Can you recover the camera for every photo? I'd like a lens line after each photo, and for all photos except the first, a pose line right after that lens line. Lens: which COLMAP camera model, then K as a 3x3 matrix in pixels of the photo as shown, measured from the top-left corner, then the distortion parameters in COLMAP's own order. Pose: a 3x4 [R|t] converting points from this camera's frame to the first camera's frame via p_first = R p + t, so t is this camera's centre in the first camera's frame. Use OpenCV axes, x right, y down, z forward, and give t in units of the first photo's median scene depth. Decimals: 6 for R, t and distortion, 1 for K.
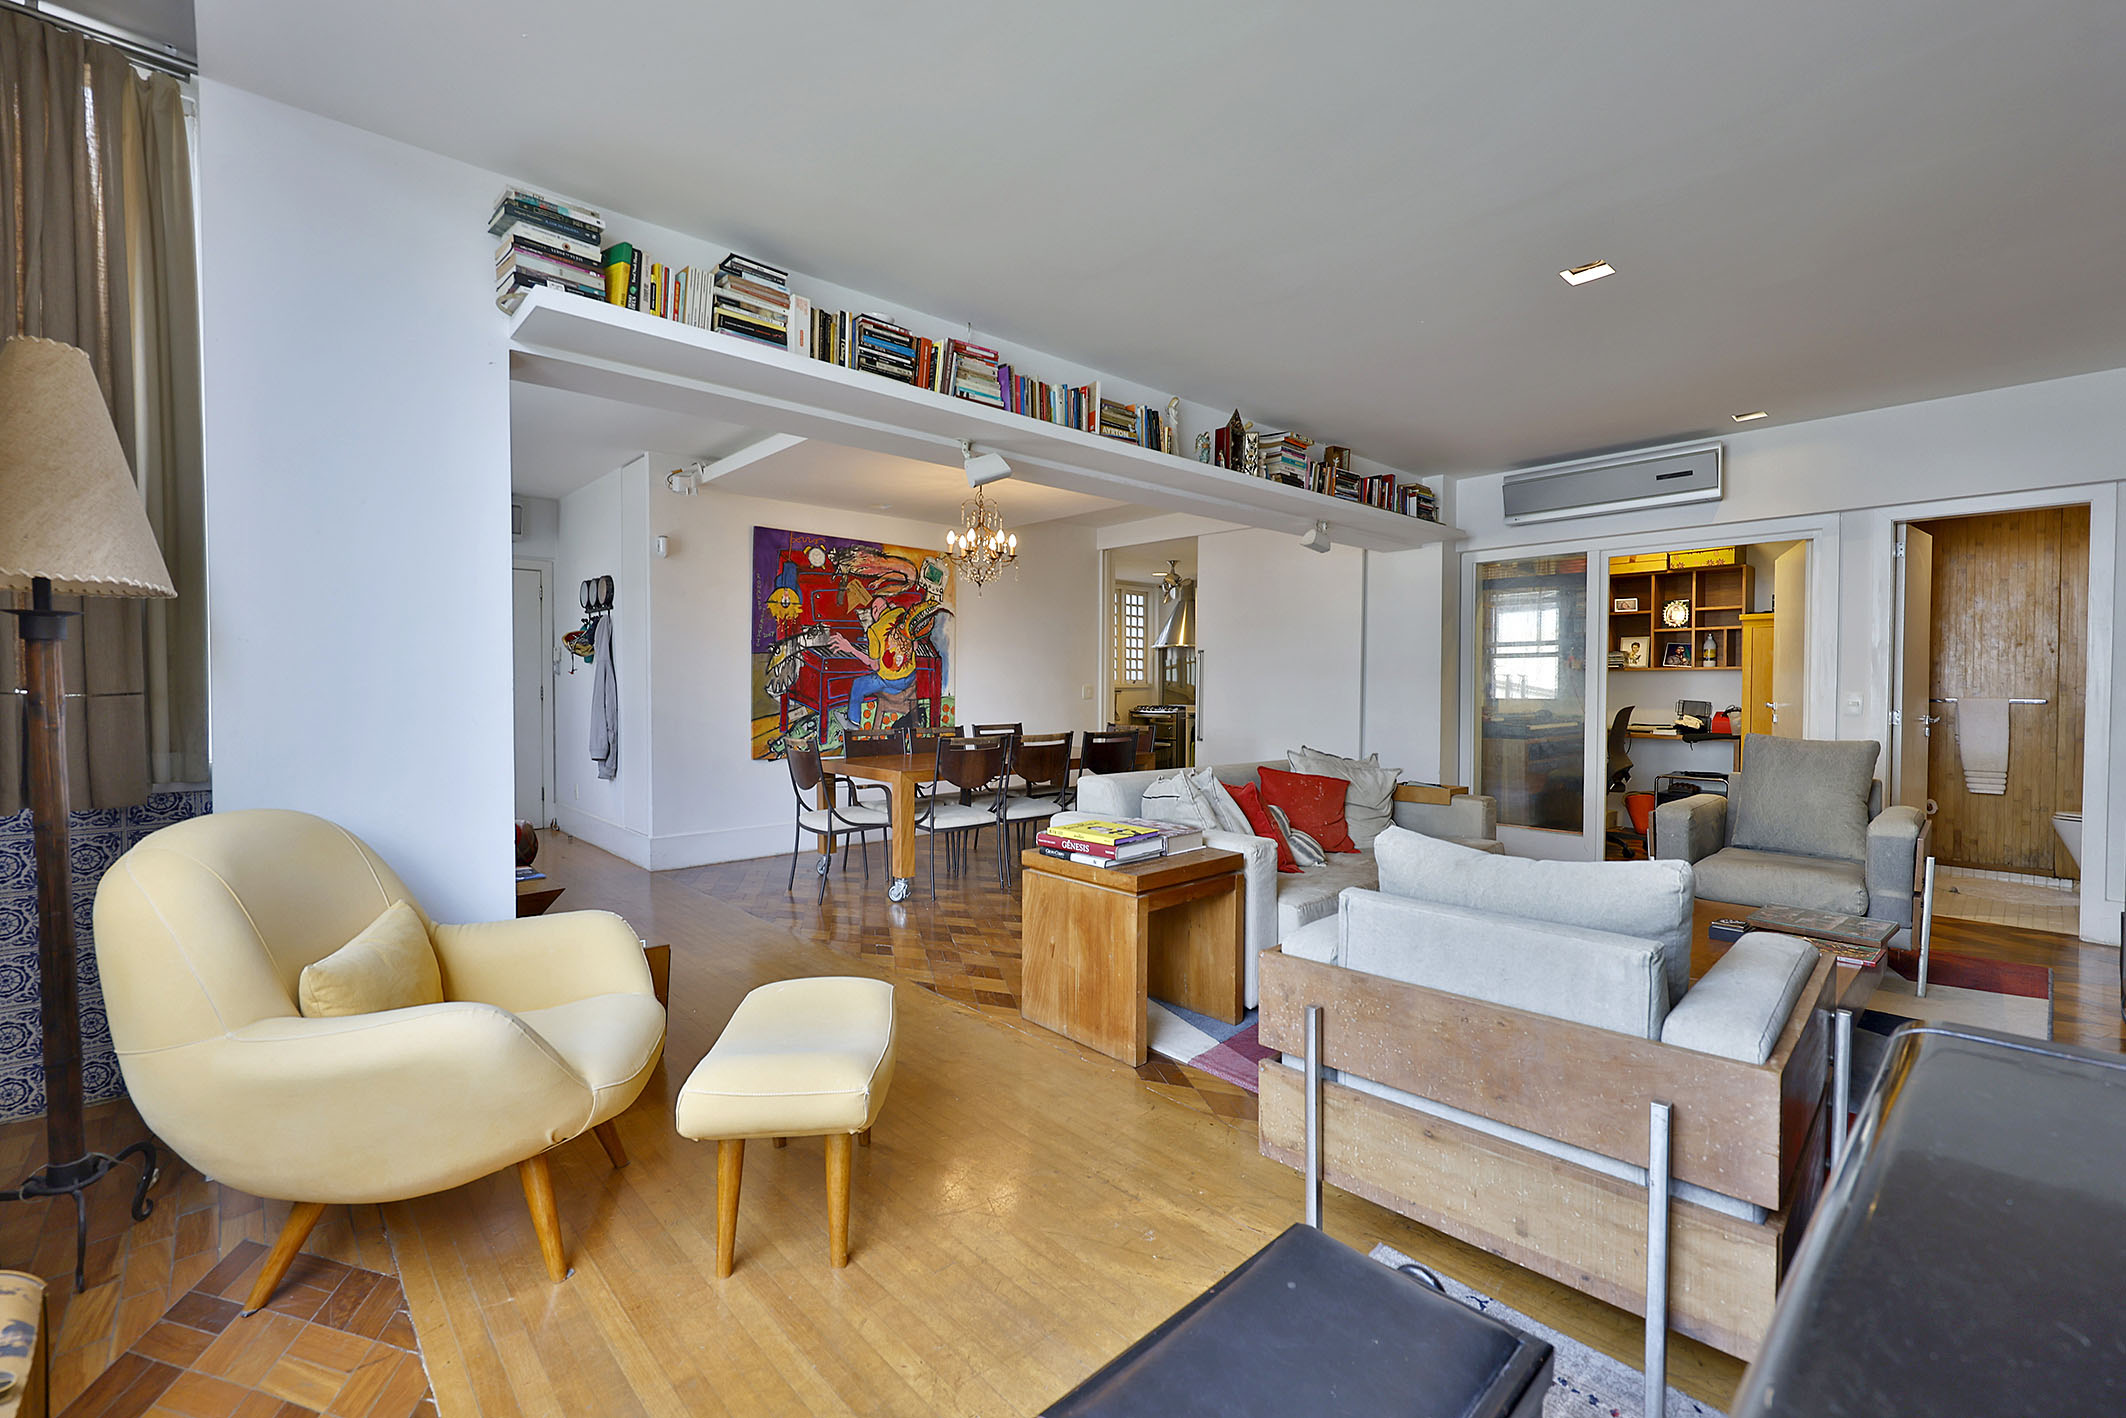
lens RADIAL K [[898.2, 0, 1053.5], [0, 898.2, 707.8], [0, 0, 1]] dist [-0.003903, 0.000343]
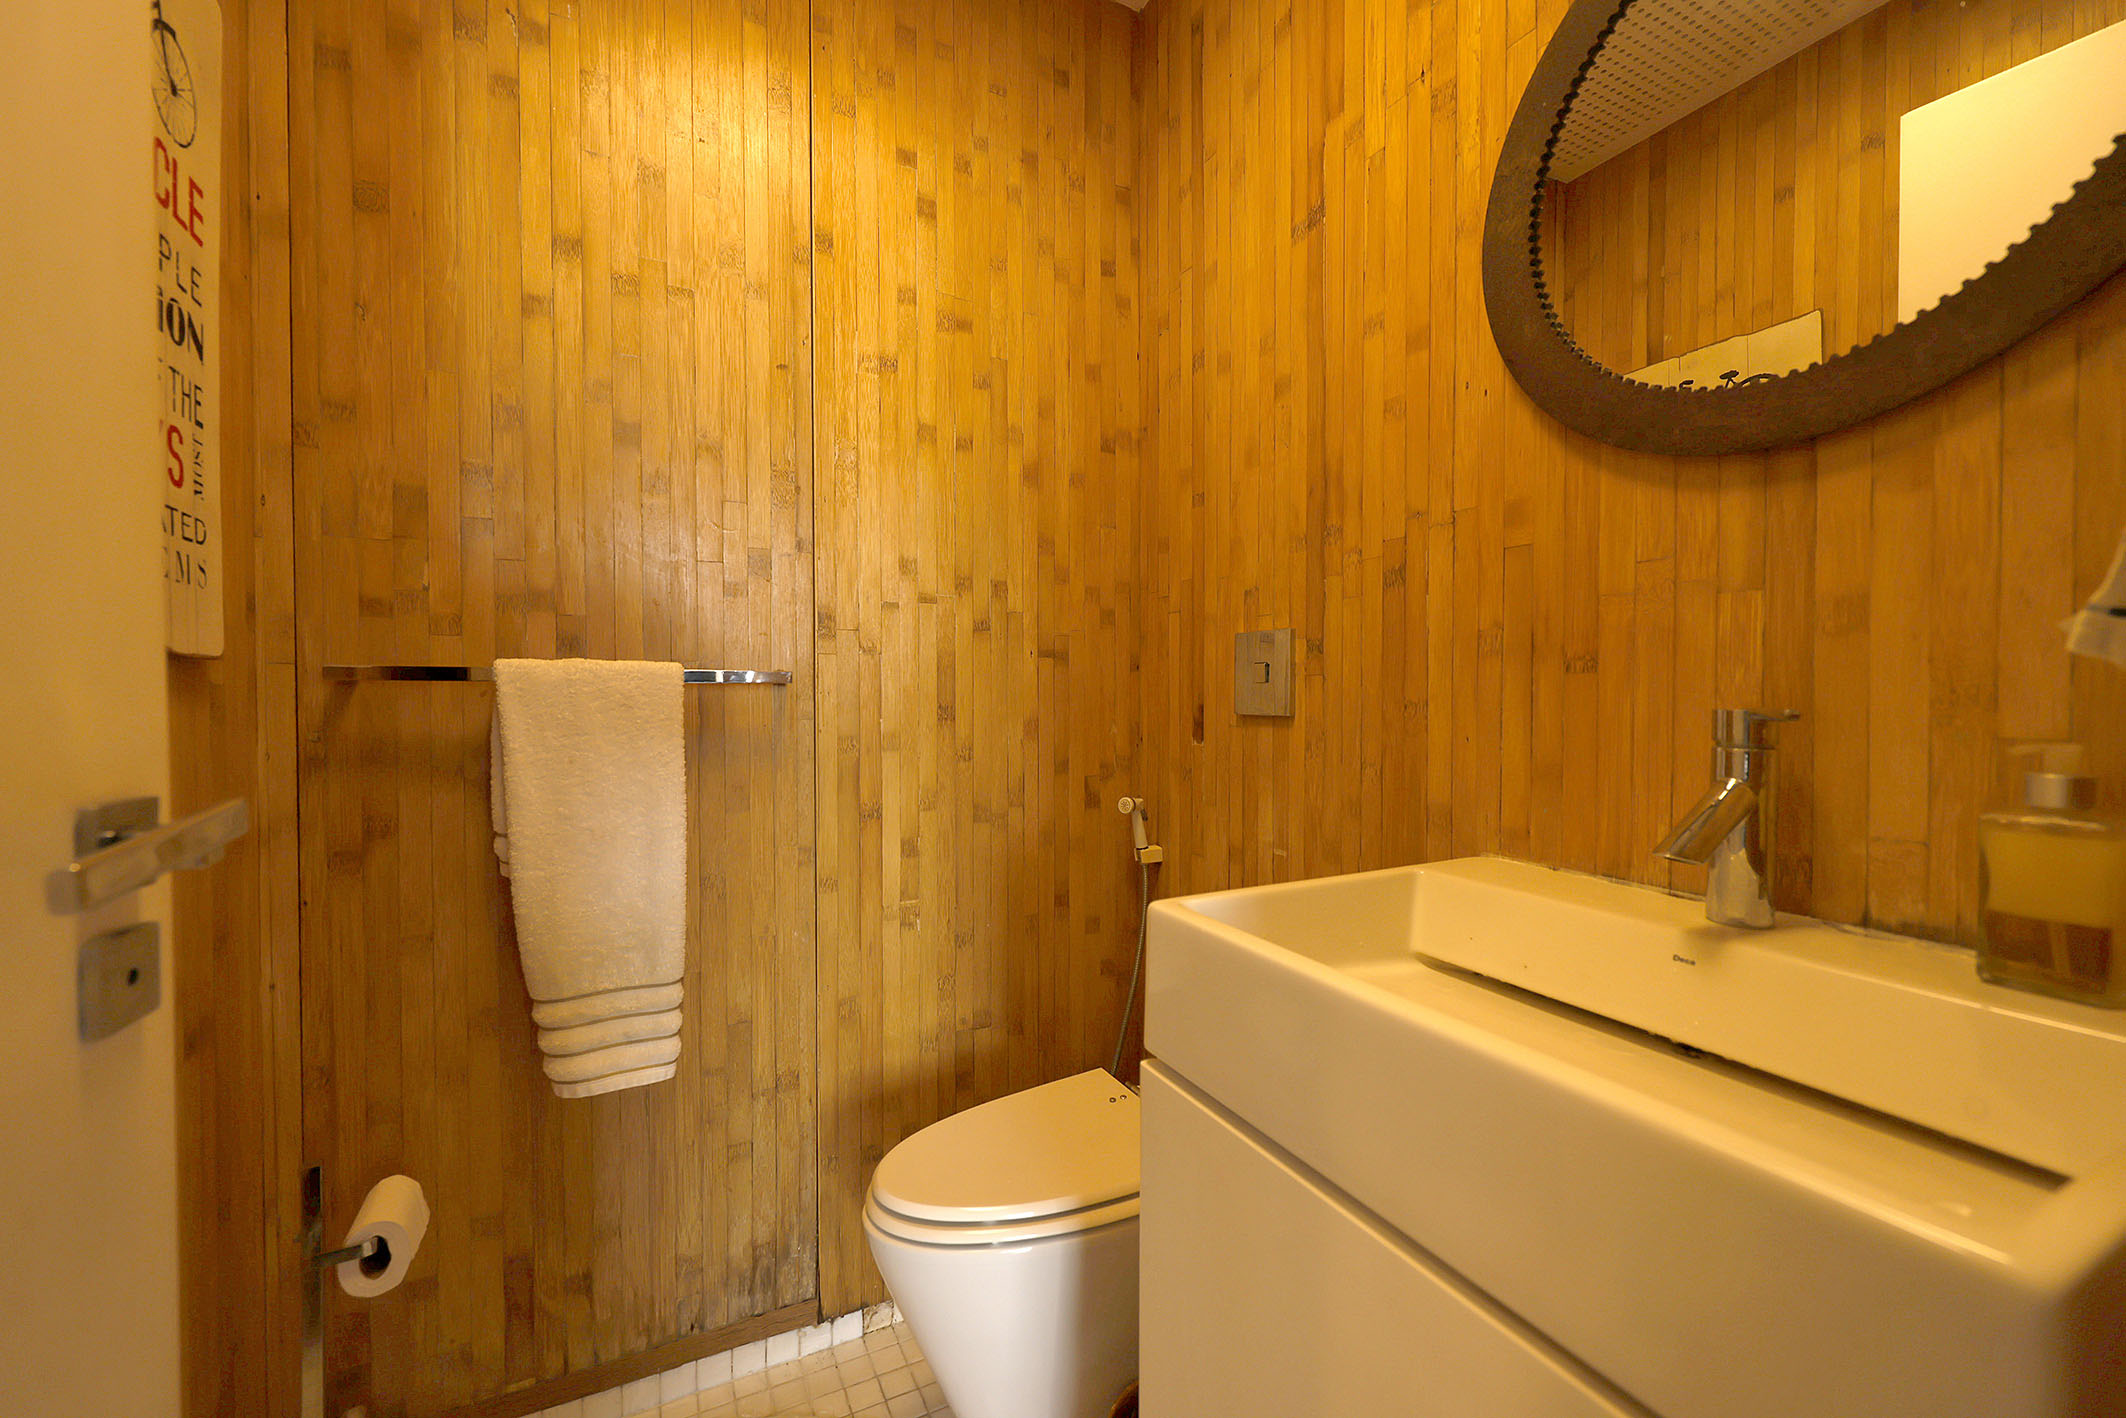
lens RADIAL K [[898.2, 0, 1063.2], [0, 898.2, 703.5], [0, 0, 1]] dist [-0.003903, 0.000343]
pose [[0.301063, -0.013623, 0.953507, 0.729512], [0.022529, 0.999720, 0.007170, 0.000359], [-0.953338, 0.019323, 0.301286, 0.695876]]
